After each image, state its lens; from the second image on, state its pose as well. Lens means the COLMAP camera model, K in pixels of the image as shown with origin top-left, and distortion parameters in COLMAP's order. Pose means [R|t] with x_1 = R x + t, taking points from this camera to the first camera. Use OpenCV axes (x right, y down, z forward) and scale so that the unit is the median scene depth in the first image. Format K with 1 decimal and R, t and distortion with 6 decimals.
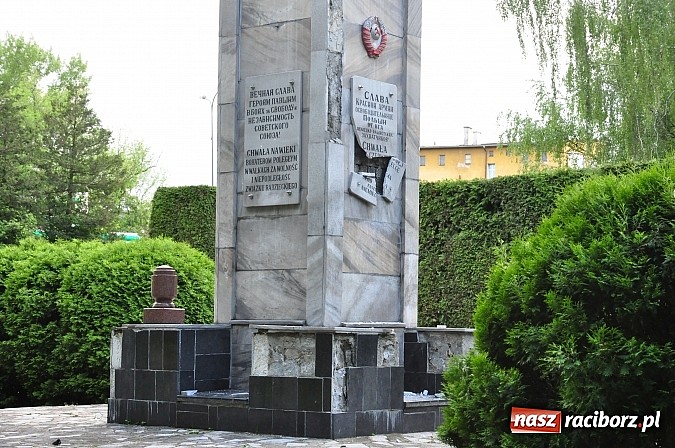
lens RADIAL K [[1350.3, 0, 337.5], [0, 1350.3, 224.0], [0, 0, 1]] dist [0.285297, 0.013167]
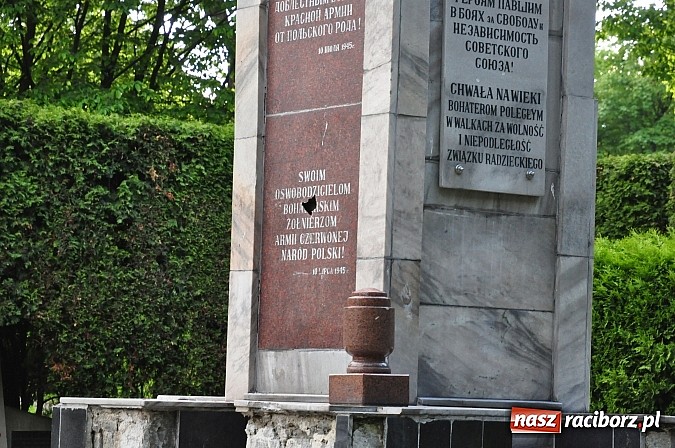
lens RADIAL K [[2322.0, 0, 336.9], [0, 2322.0, 234.6], [0, 0, 1]] dist [0.743719, -0.112956]
pose [[0.261641, 0.060856, 0.963245, -0.977297], [-0.100630, 0.994291, -0.035483, 0.043584], [-0.959905, -0.087647, 0.266271, 0.798930]]
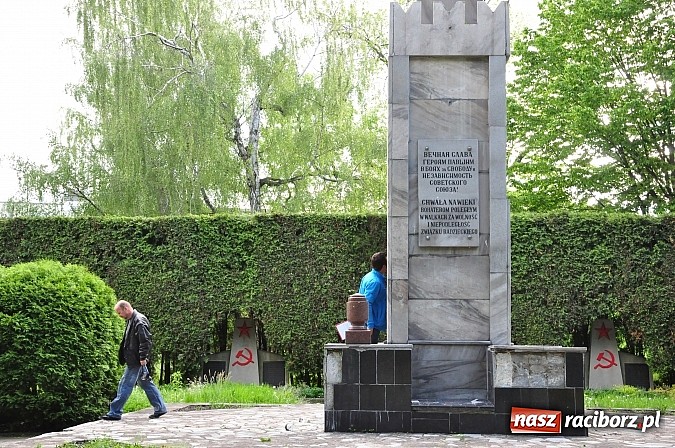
lens RADIAL K [[1049.2, 0, 337.5], [0, 1049.2, 224.0], [0, 0, 1]] dist [0.138167, 0.073265]
pose [[0.806512, 0.056320, 0.588529, -0.686468], [-0.040538, 0.998378, -0.039987, 0.008003], [-0.589826, 0.008392, 0.807487, 0.288324]]
